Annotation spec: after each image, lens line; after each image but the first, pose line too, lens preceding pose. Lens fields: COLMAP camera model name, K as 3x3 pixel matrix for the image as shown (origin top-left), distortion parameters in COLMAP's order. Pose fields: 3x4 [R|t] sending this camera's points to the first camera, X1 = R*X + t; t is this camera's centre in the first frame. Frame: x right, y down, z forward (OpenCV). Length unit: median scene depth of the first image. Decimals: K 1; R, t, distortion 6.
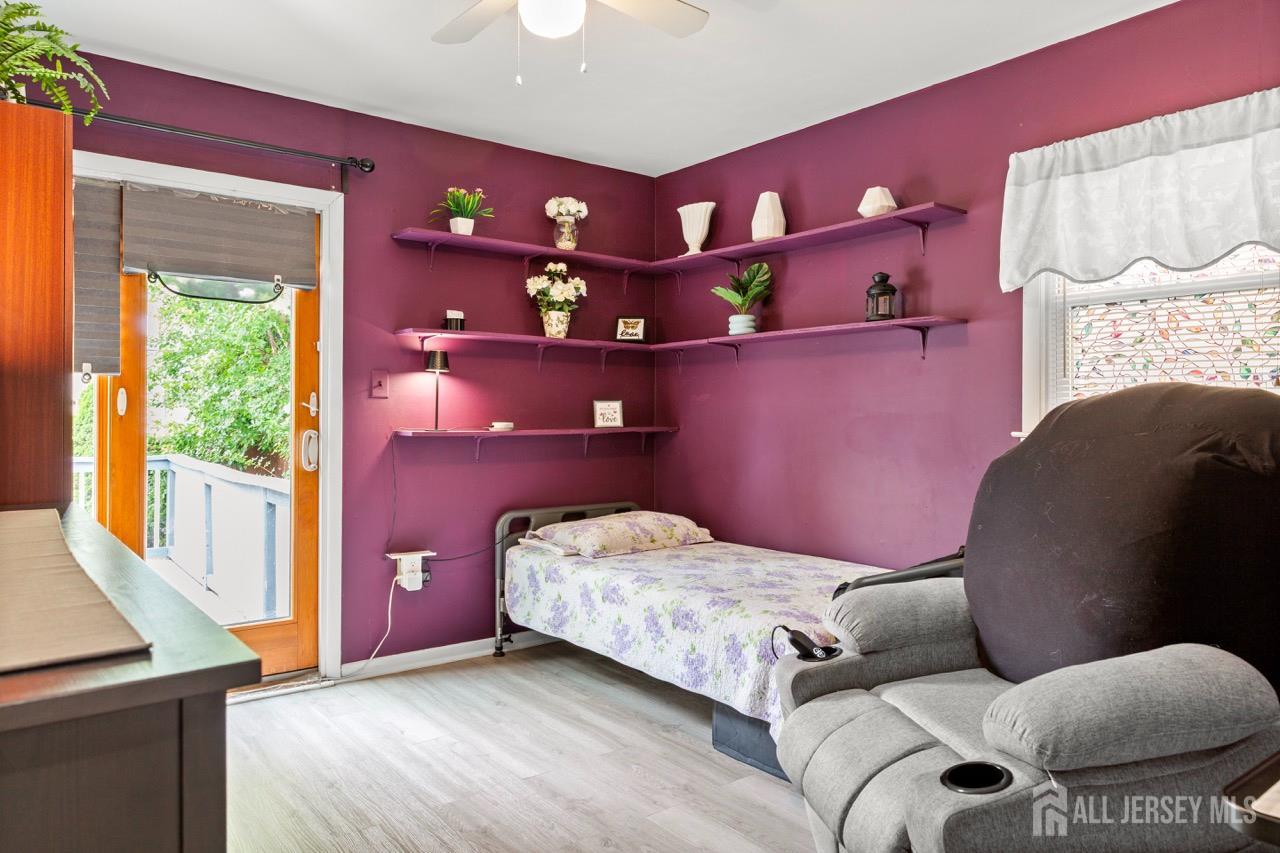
lens RADIAL K [[862.5, 0, 638.6], [0, 862.5, 424.2], [0, 0, 1]] dist [0.009892, -0.005723]
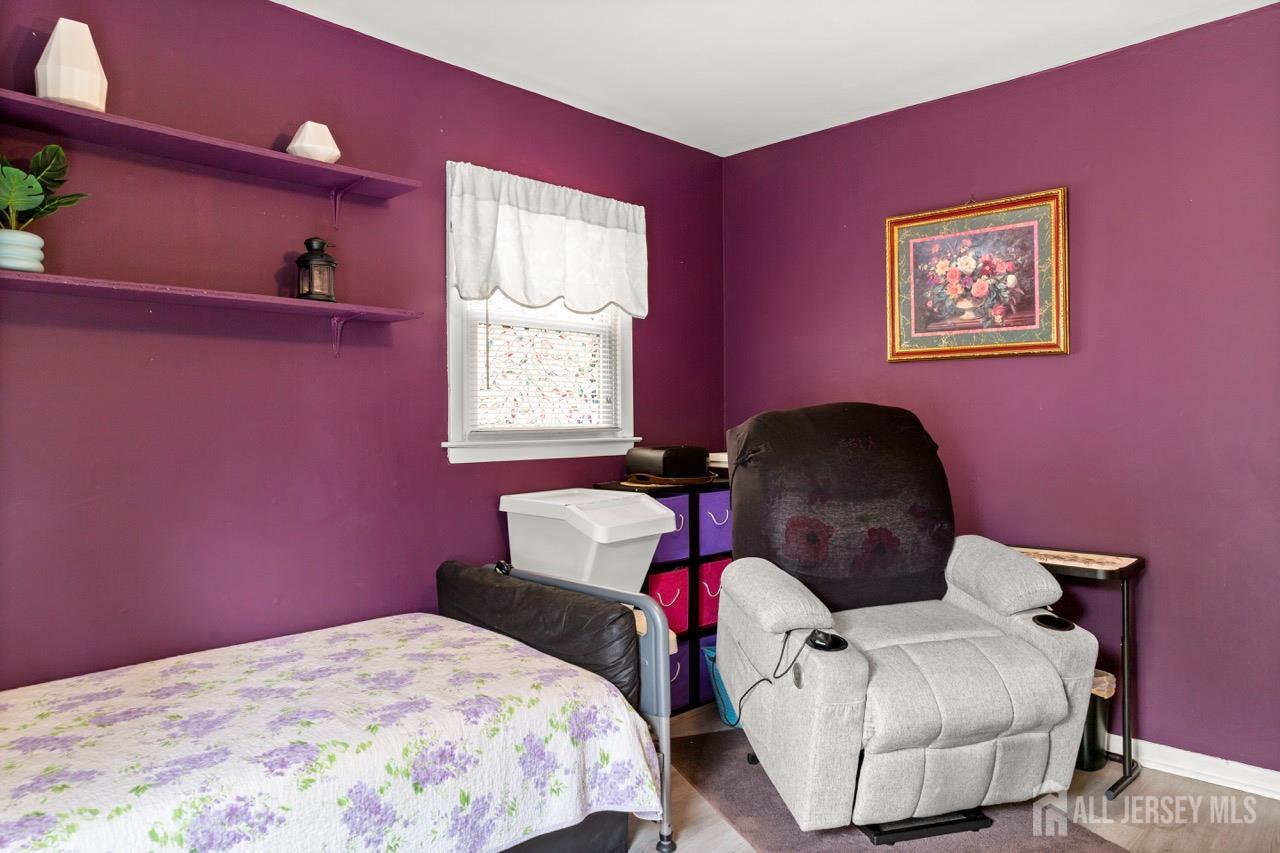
lens RADIAL K [[862.5, 0, 660.5], [0, 862.5, 401.7], [0, 0, 1]] dist [0.009892, -0.005723]
pose [[-0.156691, 0.019778, 0.987450, -0.615196], [0.017866, 0.999693, -0.017188, -0.017290], [-0.987486, 0.014949, -0.156996, 0.997699]]
